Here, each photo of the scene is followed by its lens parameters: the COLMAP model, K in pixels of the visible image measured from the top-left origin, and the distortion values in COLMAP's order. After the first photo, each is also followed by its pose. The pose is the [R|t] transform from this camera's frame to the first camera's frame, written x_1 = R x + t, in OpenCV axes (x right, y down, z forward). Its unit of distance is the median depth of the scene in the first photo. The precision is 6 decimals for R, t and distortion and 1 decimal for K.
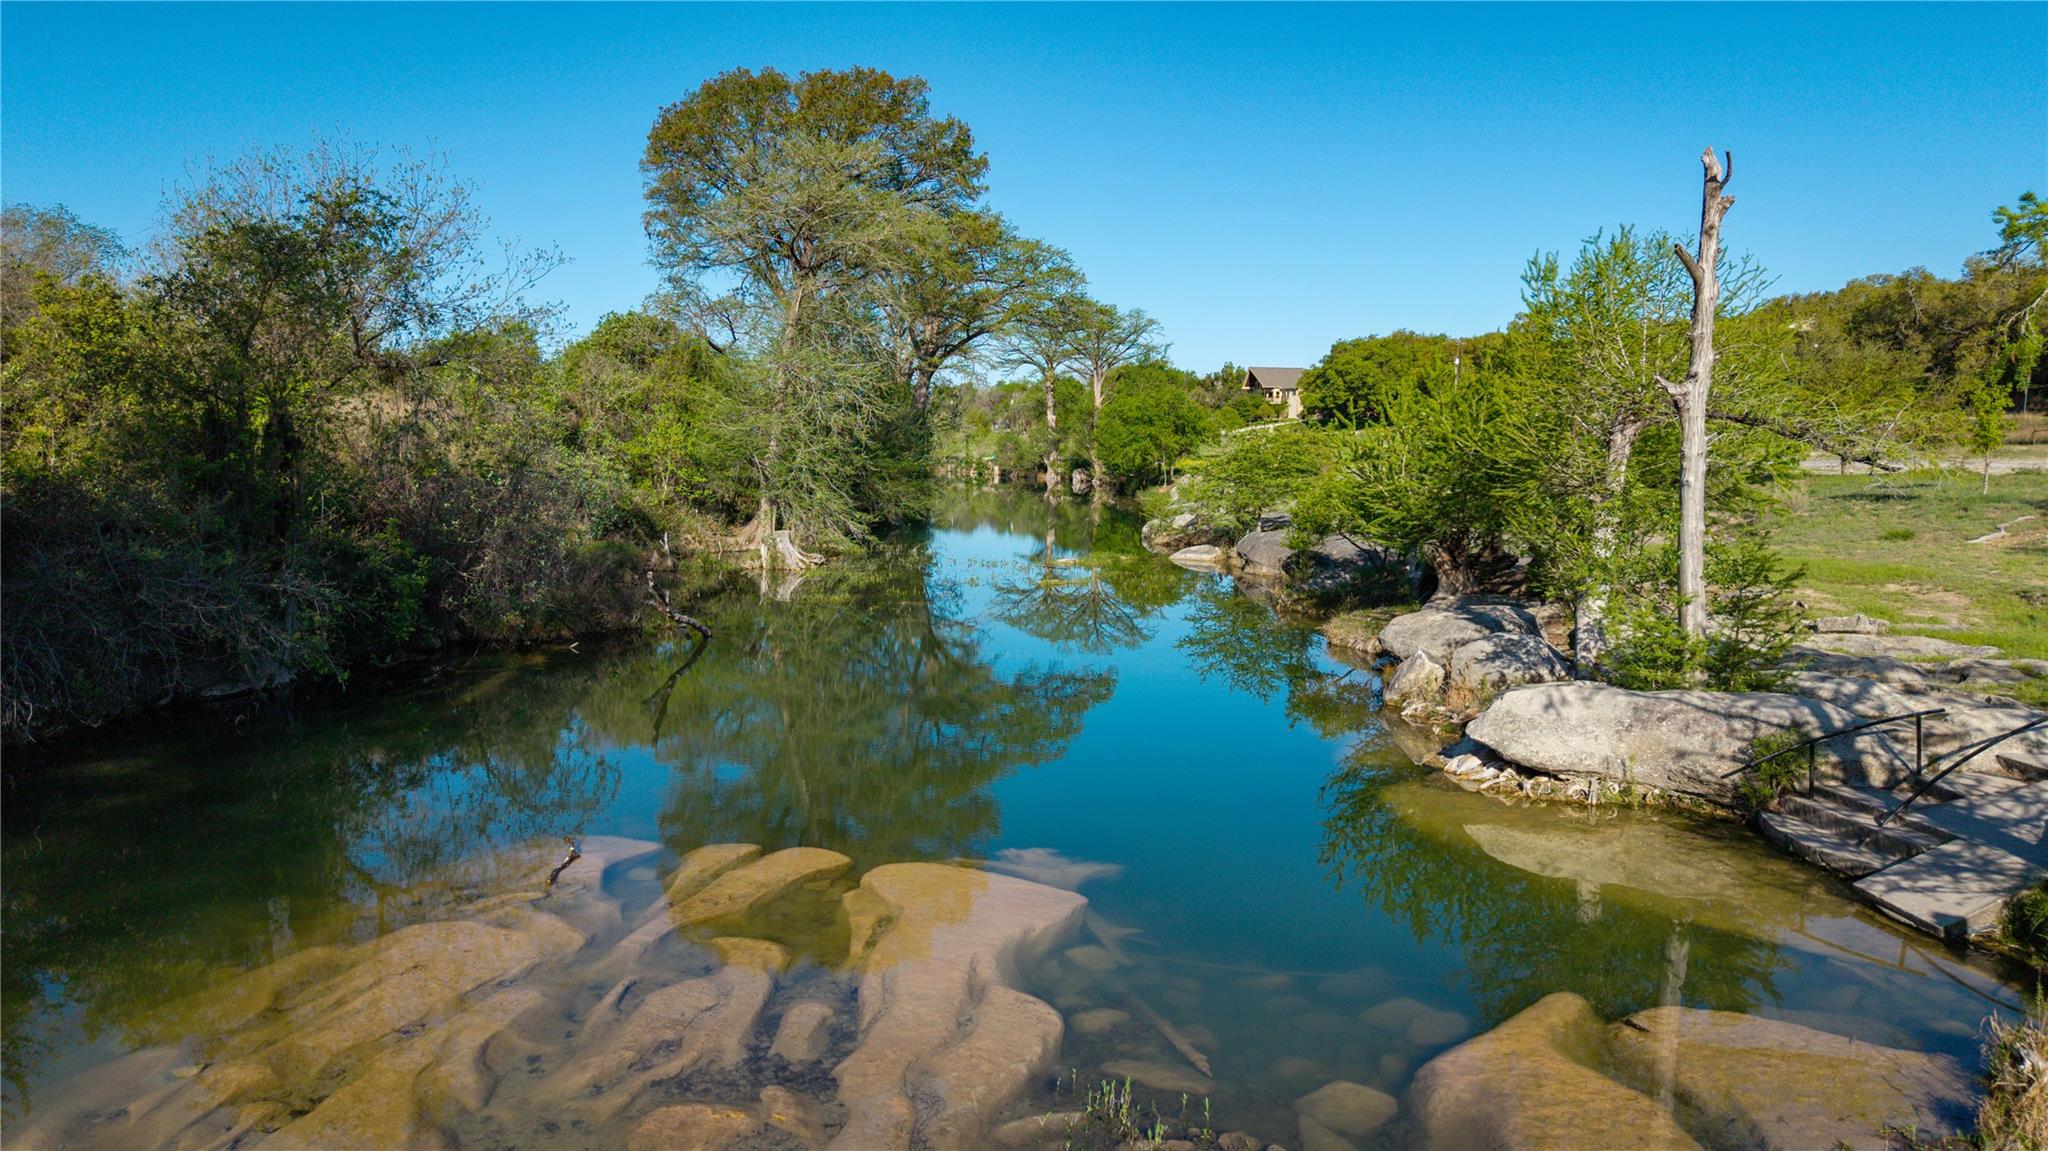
lens RADIAL K [[1354.0, 0, 1024.0], [0, 1354.0, 575.5], [0, 0, 1]] dist [0.082375, -0.166563]
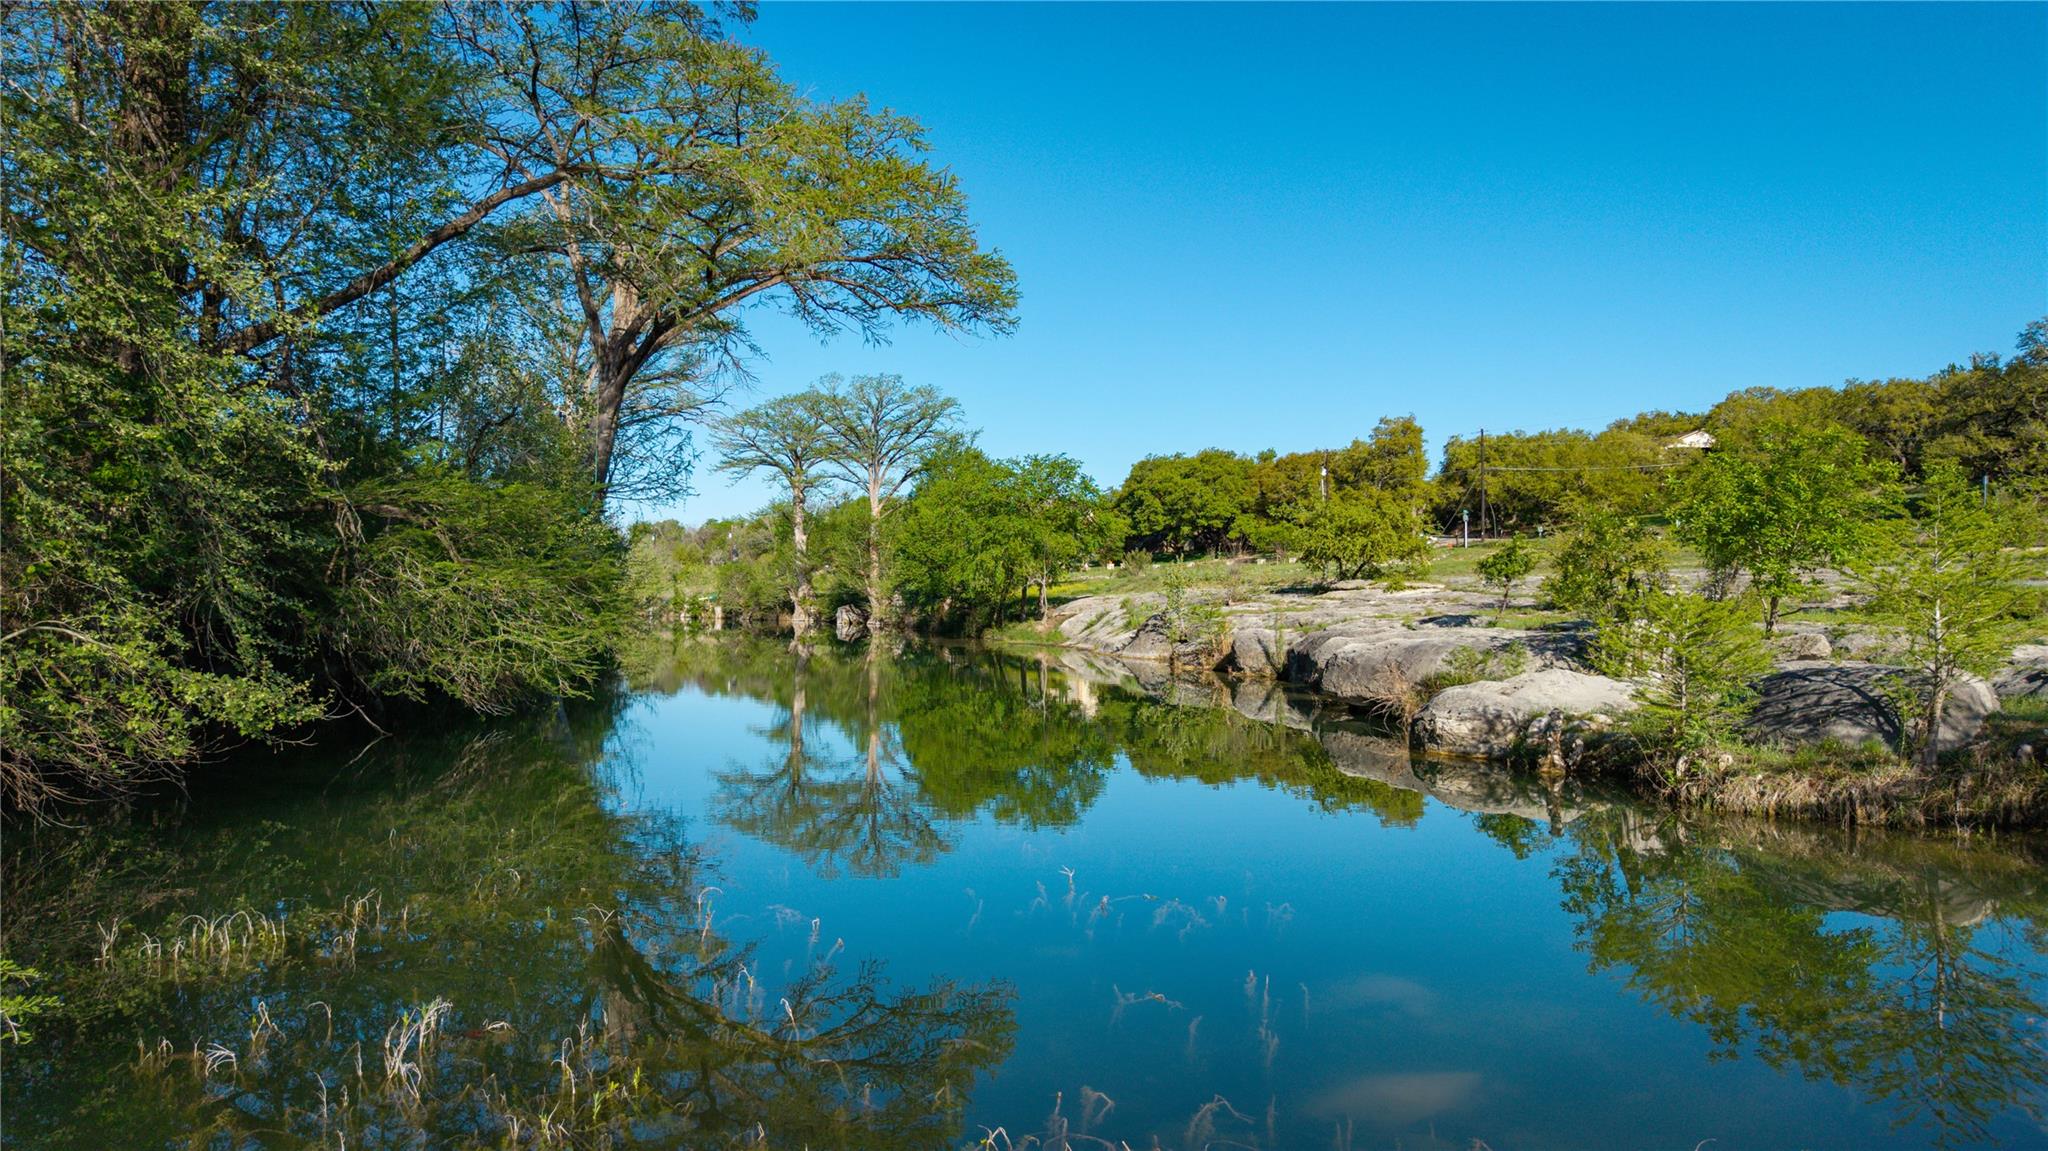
lens RADIAL K [[1354.0, 0, 1024.0], [0, 1354.0, 575.5], [0, 0, 1]] dist [0.082375, -0.166563]
pose [[0.976807, 0.005942, 0.214038, -0.035855], [0.018614, 0.993474, -0.112531, -0.023652], [-0.213310, 0.113906, 0.970322, 0.524196]]
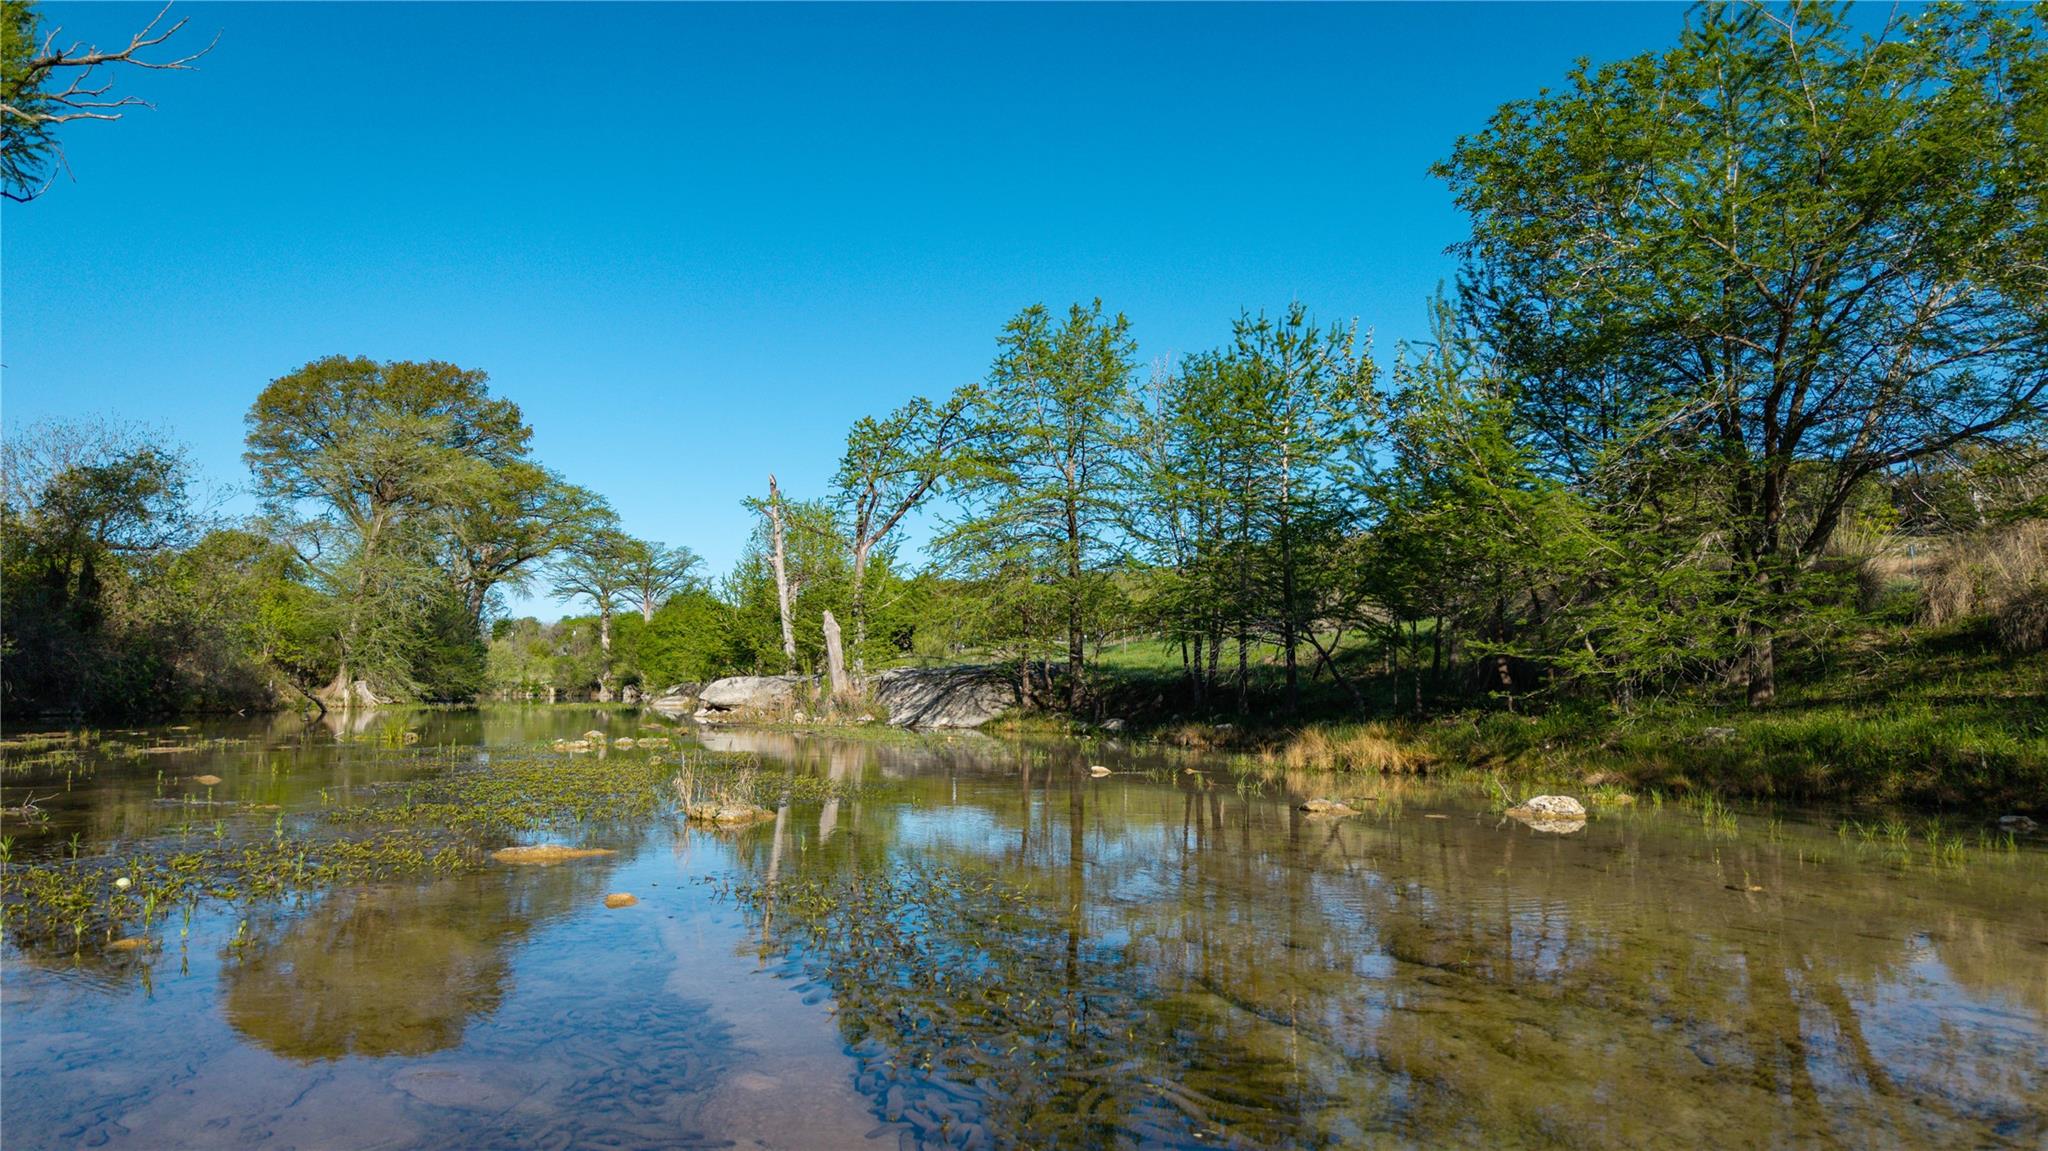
lens RADIAL K [[1354.0, 0, 1024.0], [0, 1354.0, 575.5], [0, 0, 1]] dist [0.082375, -0.166563]
pose [[0.954657, 0.024426, 0.296706, 0.029153], [0.028978, 0.984272, -0.174267, 0.066585], [-0.296296, 0.174963, 0.938934, -0.292884]]
